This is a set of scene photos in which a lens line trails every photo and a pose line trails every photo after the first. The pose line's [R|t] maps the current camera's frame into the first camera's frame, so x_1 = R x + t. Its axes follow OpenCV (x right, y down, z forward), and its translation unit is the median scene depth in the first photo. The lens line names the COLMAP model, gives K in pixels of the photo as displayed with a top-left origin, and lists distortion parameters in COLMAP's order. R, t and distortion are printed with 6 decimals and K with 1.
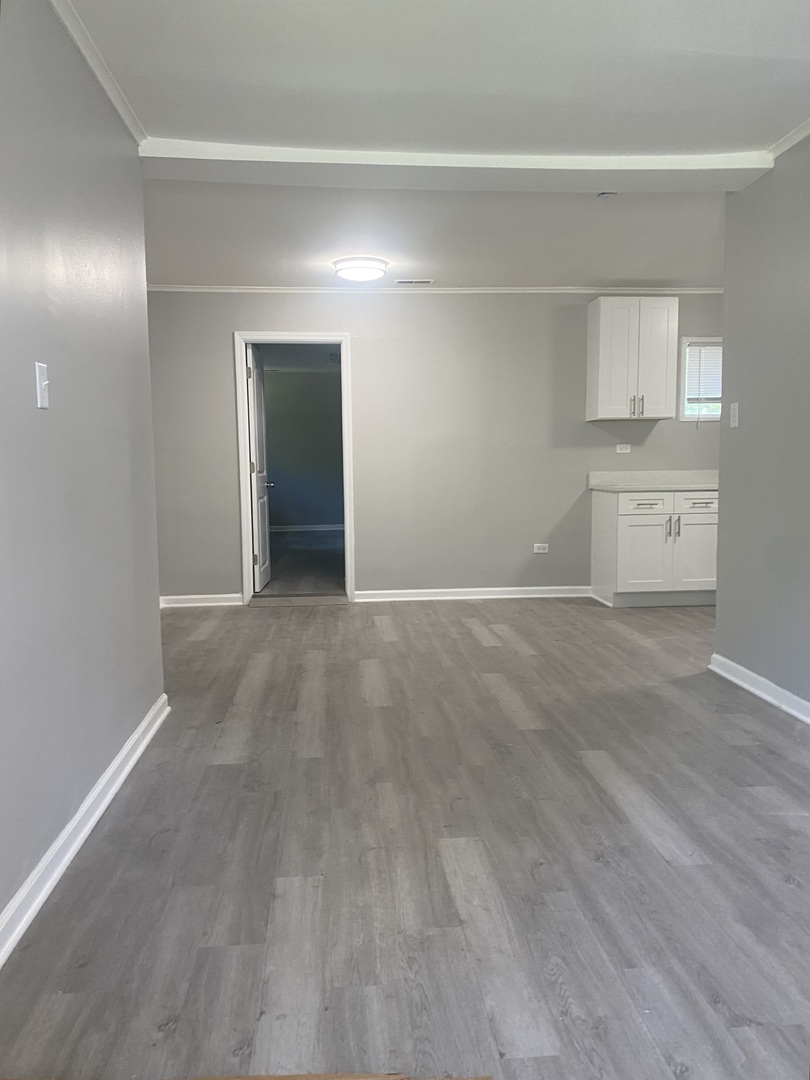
lens RADIAL K [[840.7, 0, 401.9], [0, 840.7, 551.8], [0, 0, 1]] dist [0.024701, -0.011511]
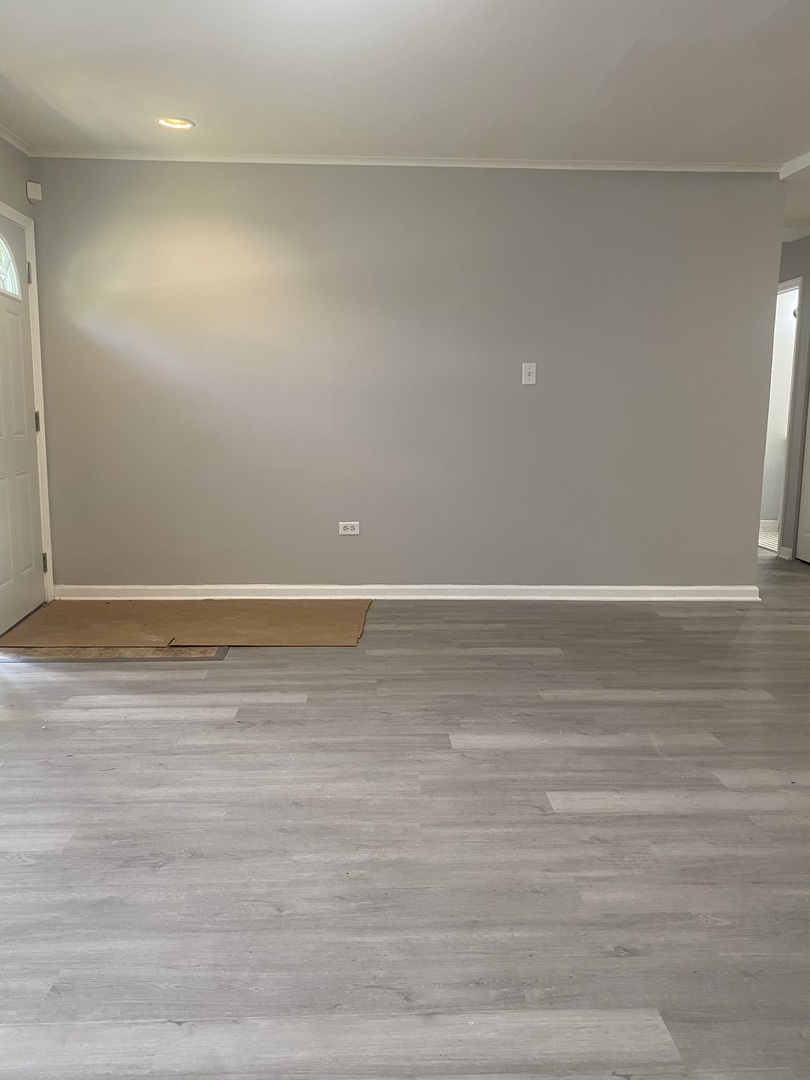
lens RADIAL K [[840.7, 0, 401.9], [0, 840.7, 551.8], [0, 0, 1]] dist [0.024701, -0.011511]
pose [[-0.043274, 0.171227, -0.984281, 1.785025], [-0.121630, 0.976972, 0.175304, -0.091693], [0.991632, 0.127304, -0.021451, 0.797082]]
